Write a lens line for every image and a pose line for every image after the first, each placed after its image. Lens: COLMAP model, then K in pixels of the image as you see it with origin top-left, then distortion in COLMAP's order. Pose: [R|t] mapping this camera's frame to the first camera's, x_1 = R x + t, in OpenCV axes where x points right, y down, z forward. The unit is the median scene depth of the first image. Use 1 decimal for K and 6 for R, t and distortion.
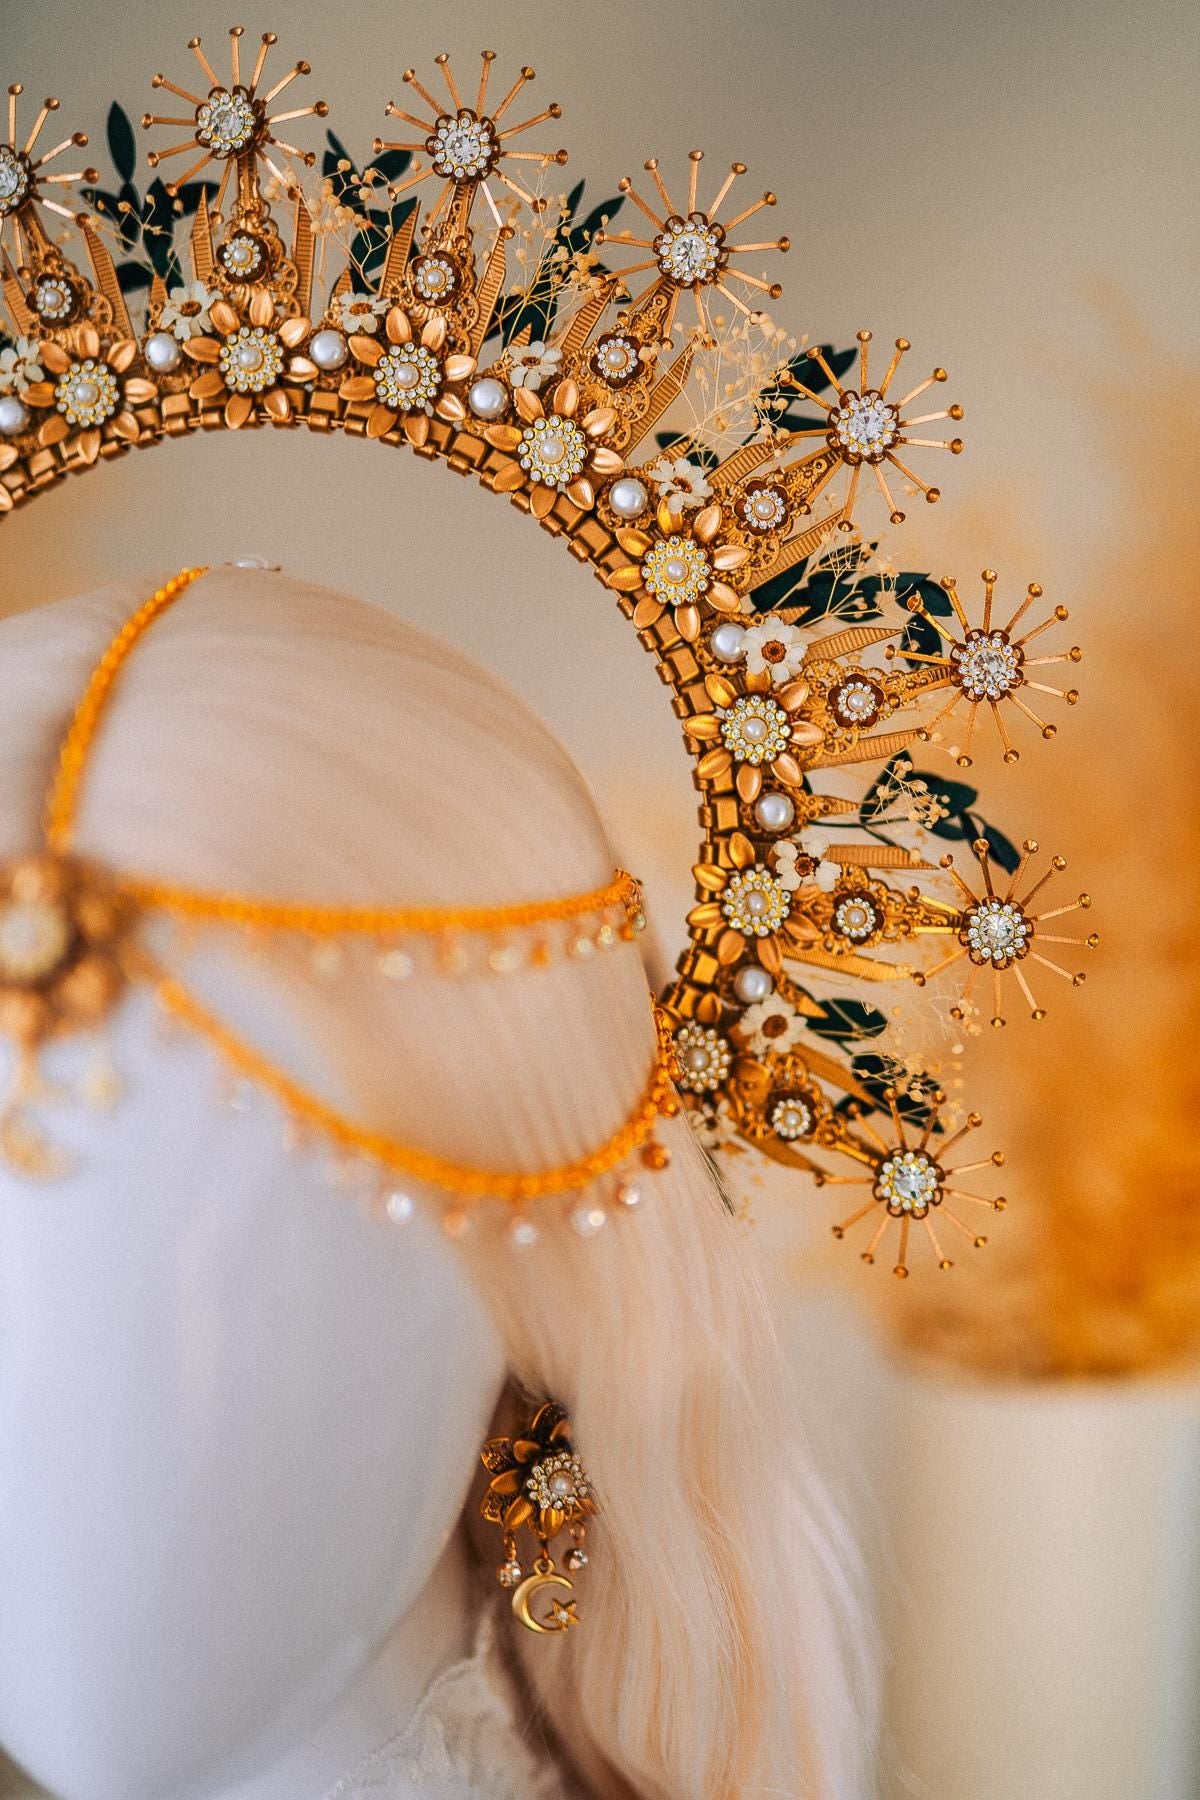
lens RADIAL K [[2680.3, 0, 611.7], [0, 2680.3, 903.4], [0, 0, 1]] dist [-0.027252, 0.000000]
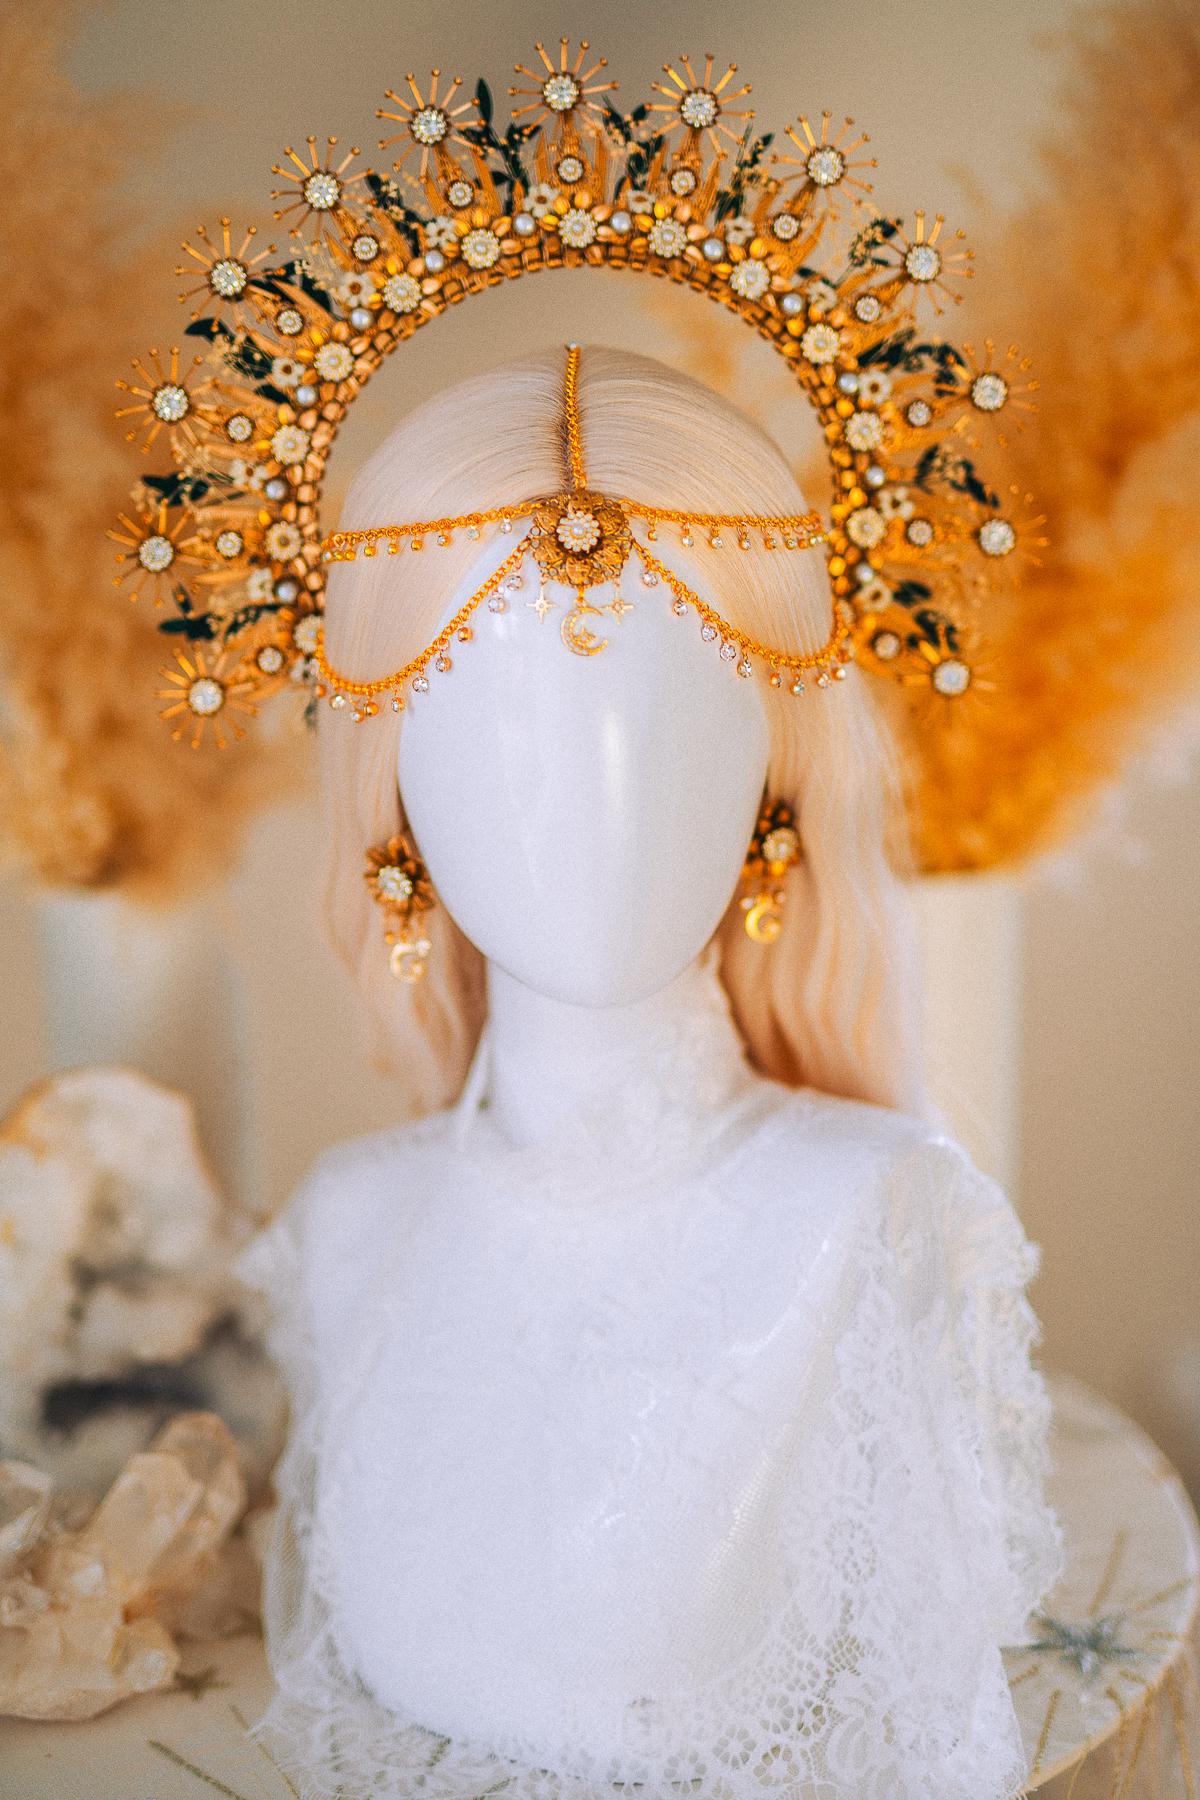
lens RADIAL K [[2761.3, 0, 613.9], [0, 2761.3, 893.1], [0, 0, 1]] dist [-0.025505, 0.000000]
pose [[0.981207, -0.053600, 0.185366, -0.477134], [0.043965, 0.997479, 0.055706, 0.136032], [-0.187884, -0.046510, 0.981089, -0.822302]]
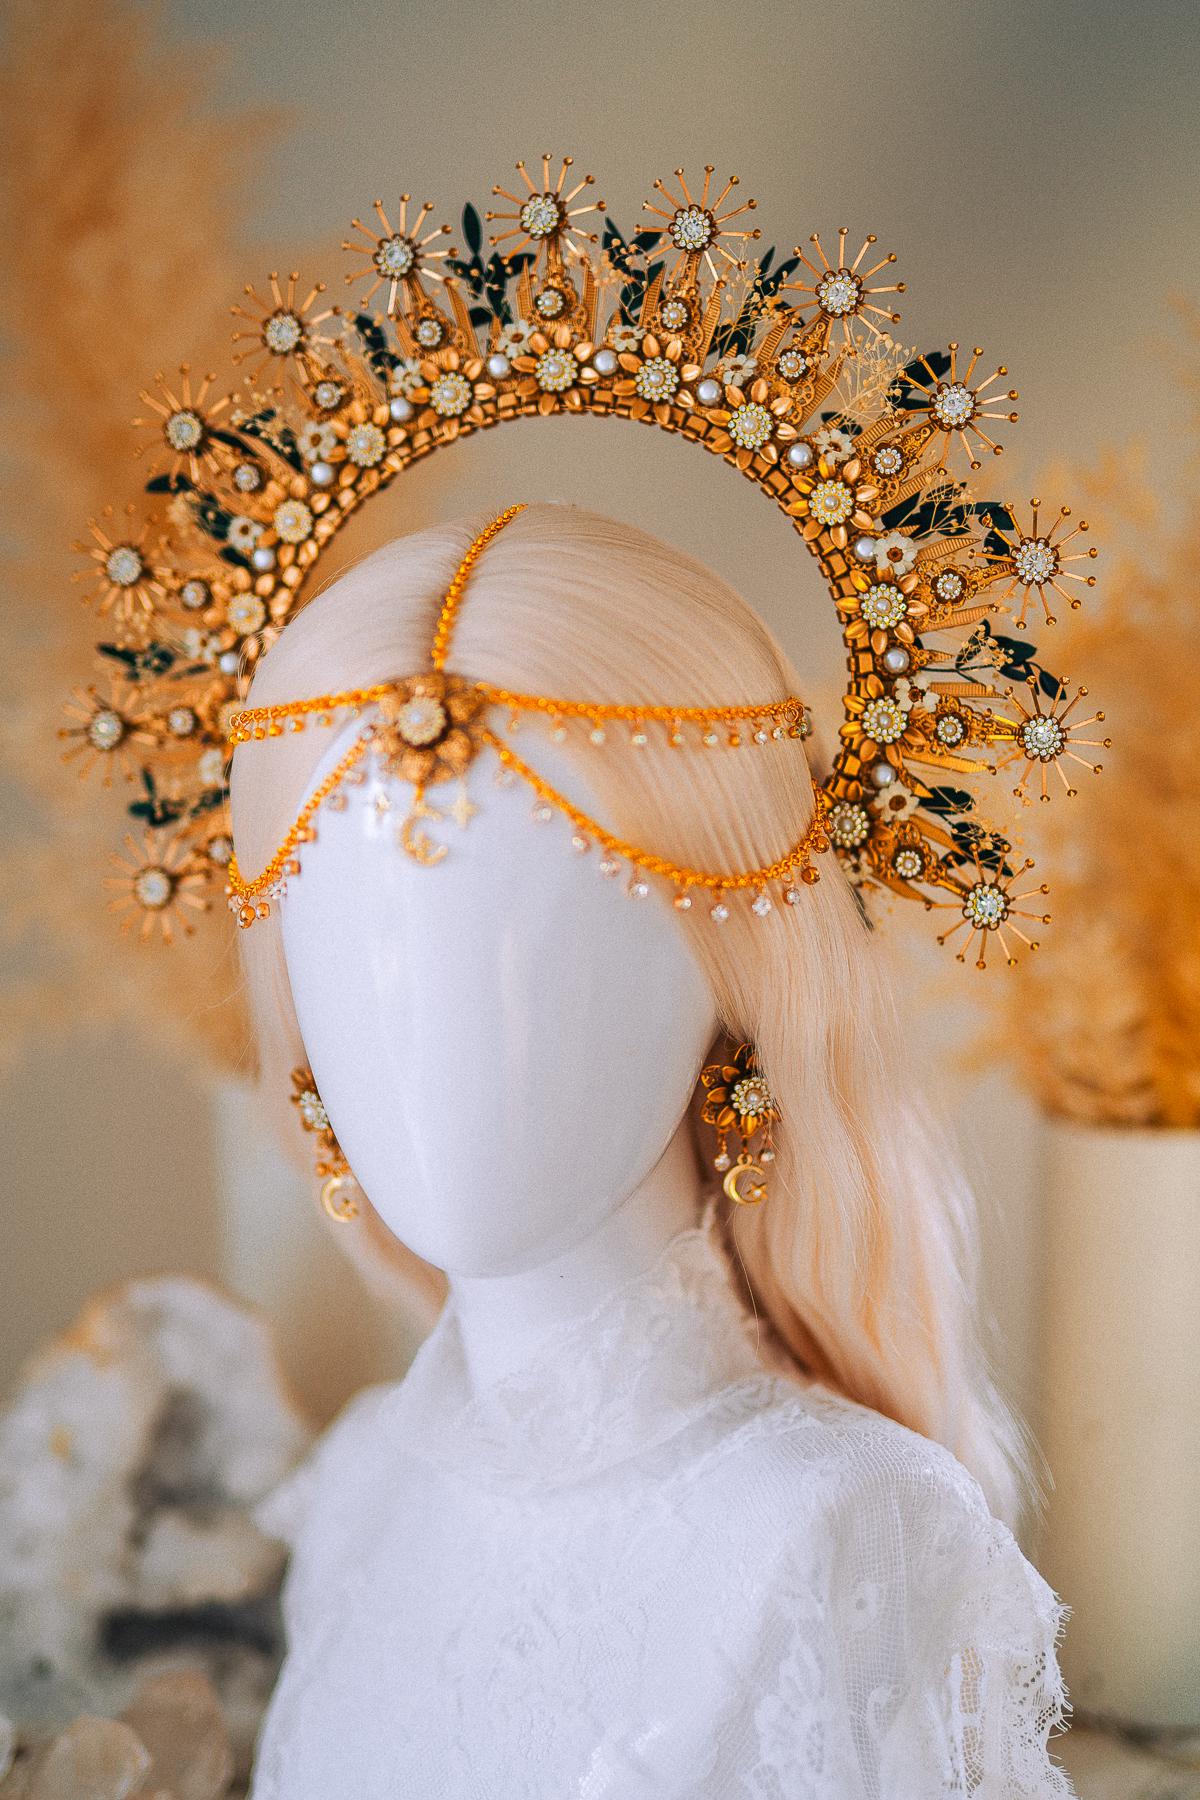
lens RADIAL K [[2761.3, 0, 591.2], [0, 2761.3, 910.1], [0, 0, 1]] dist [-0.025505, 0.000000]
pose [[0.992158, 0.002840, -0.124955, 0.084960], [-0.002816, 0.999996, 0.000371, 0.107345], [0.124956, -0.000016, 0.992162, -0.575011]]
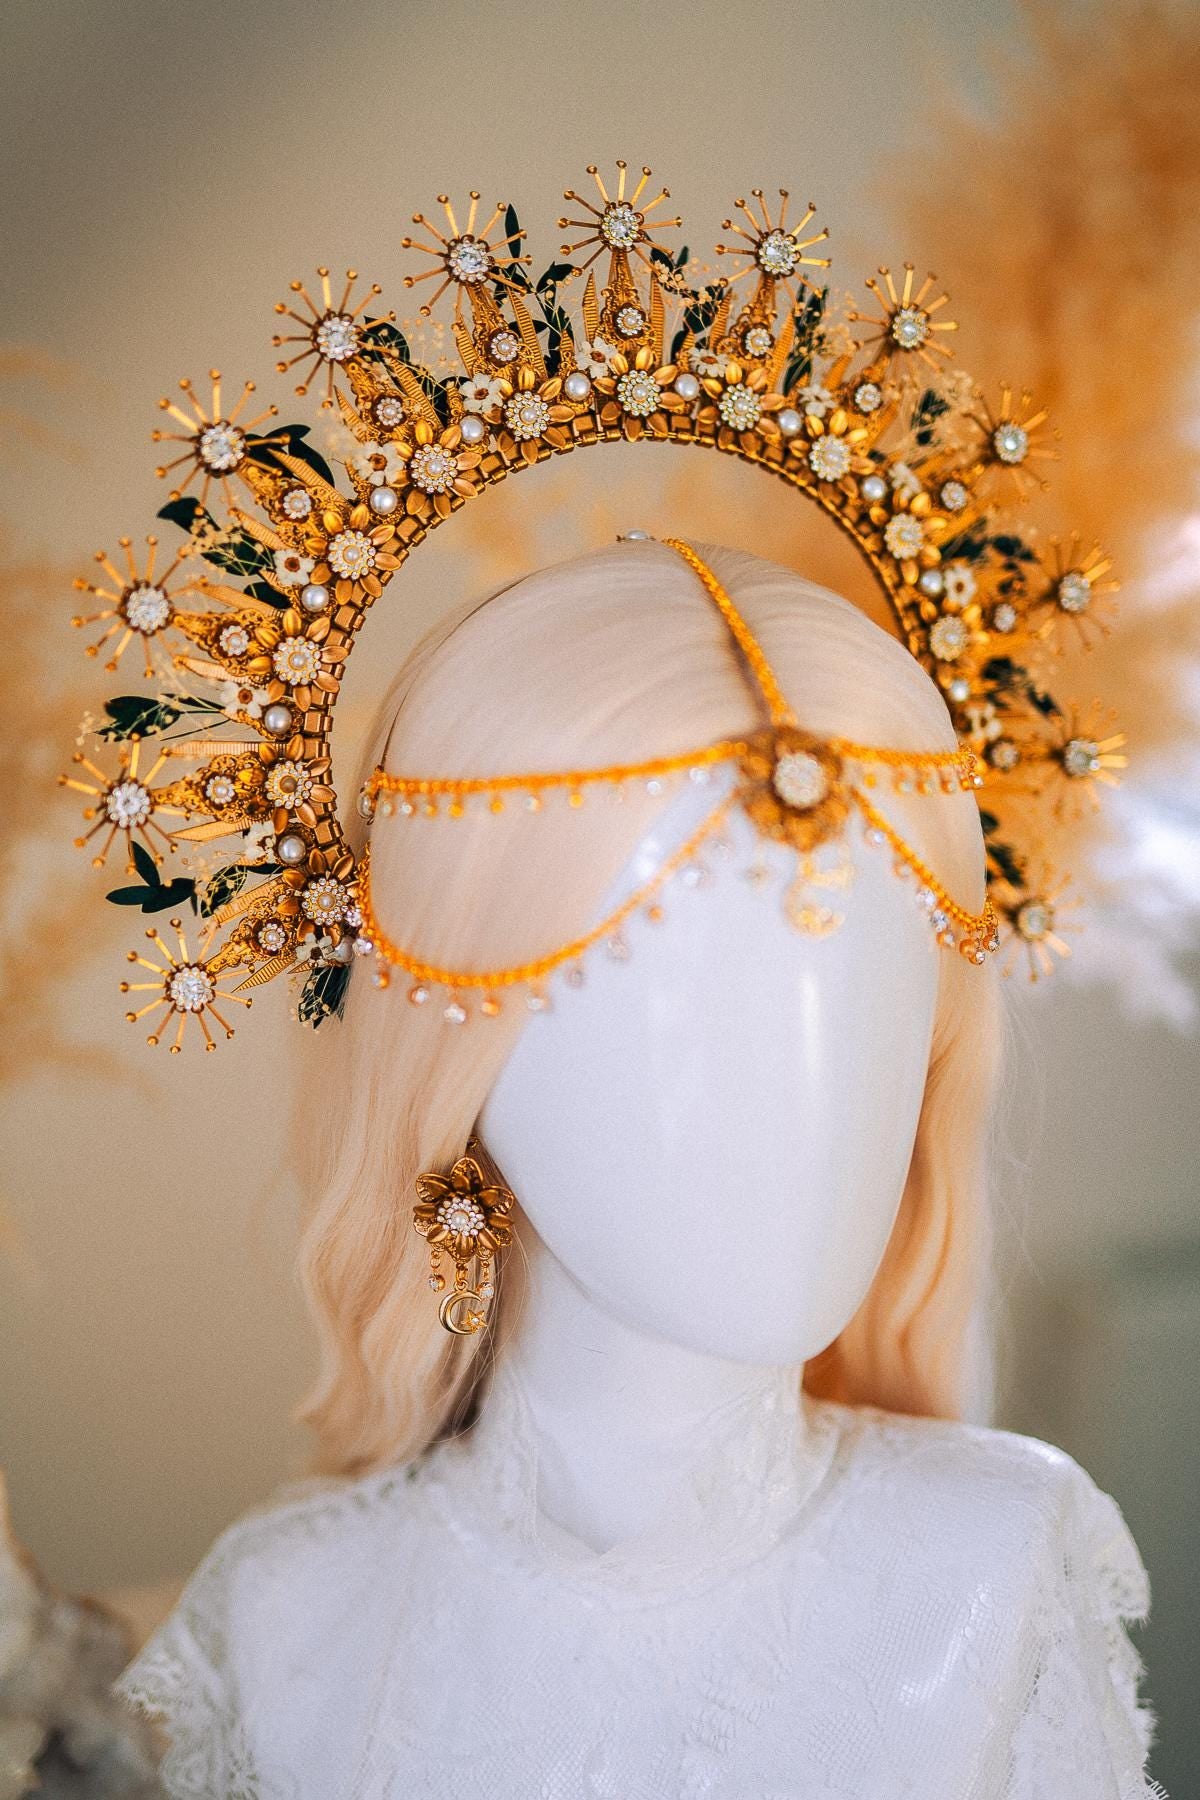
lens RADIAL K [[2680.3, 0, 606.6], [0, 2680.3, 906.1], [0, 0, 1]] dist [-0.027252, 0.000000]
pose [[0.859329, -0.084803, 0.504343, -0.908022], [0.073408, 0.996398, 0.042464, 0.009380], [-0.506127, 0.000533, 0.862459, -0.236385]]
